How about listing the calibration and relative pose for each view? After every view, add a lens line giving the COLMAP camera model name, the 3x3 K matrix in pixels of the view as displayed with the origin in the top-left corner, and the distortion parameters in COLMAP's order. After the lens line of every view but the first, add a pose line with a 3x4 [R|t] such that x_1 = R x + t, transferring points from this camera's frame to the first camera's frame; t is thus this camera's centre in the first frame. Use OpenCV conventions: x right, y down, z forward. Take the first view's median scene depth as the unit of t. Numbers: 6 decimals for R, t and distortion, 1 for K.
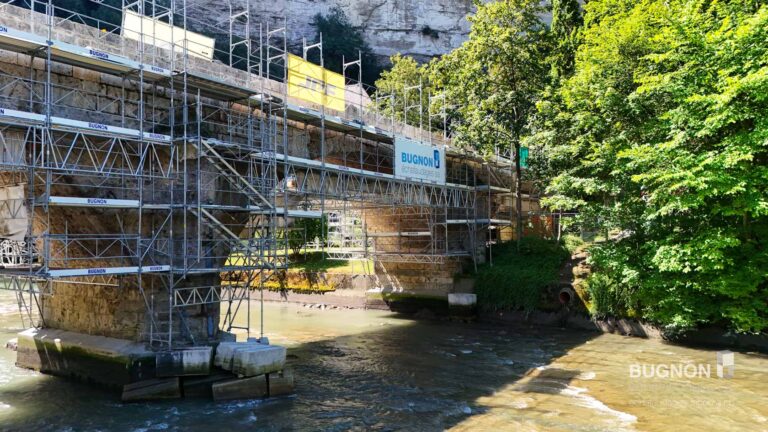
lens RADIAL K [[579.3, 0, 395.2], [0, 579.3, 217.9], [0, 0, 1]] dist [0.057805, -0.047692]
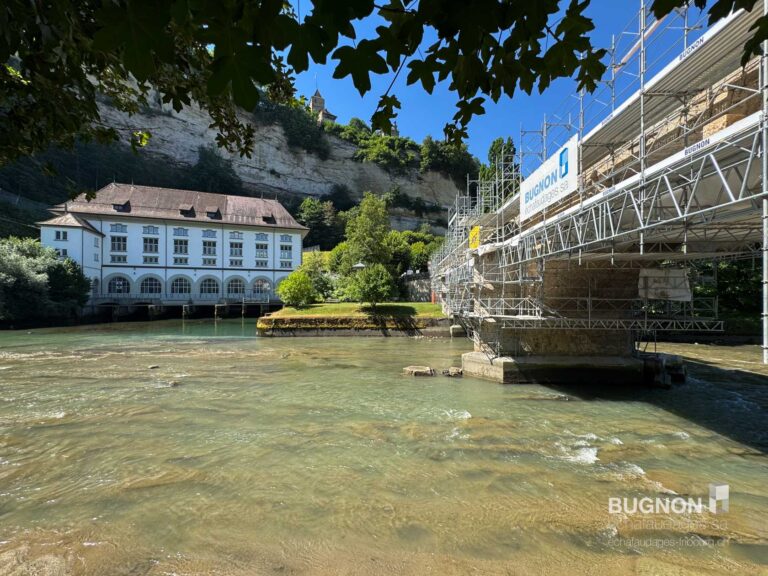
lens RADIAL K [[317.7, 0, 382.5], [0, 317.7, 293.9], [0, 0, 1]] dist [-0.001716, 0.000091]
pose [[0.848231, 0.013744, 0.529449, -1.330049], [-0.027235, 0.999473, 0.017688, 0.018739], [-0.528927, -0.029423, 0.848157, 0.483011]]
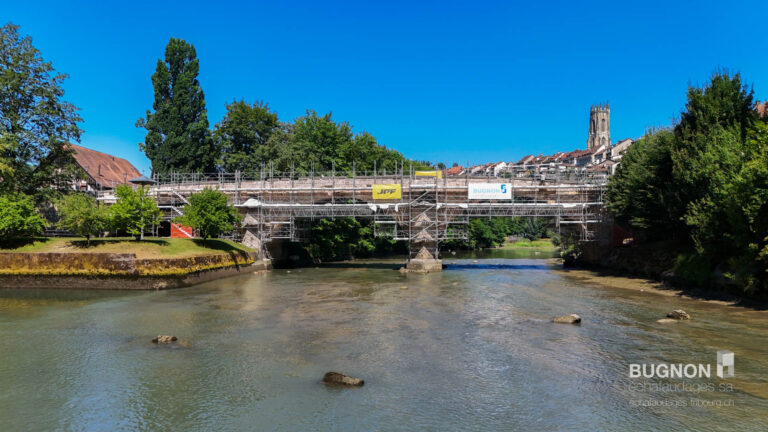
lens RADIAL K [[563.5, 0, 384.0], [0, 563.5, 216.0], [0, 0, 1]] dist [0.093726, -0.096251]
pose [[-0.505101, 0.046192, 0.861823, -3.074860], [-0.026624, 0.997258, -0.069055, 0.181148], [-0.862650, -0.057824, -0.502486, 2.789239]]
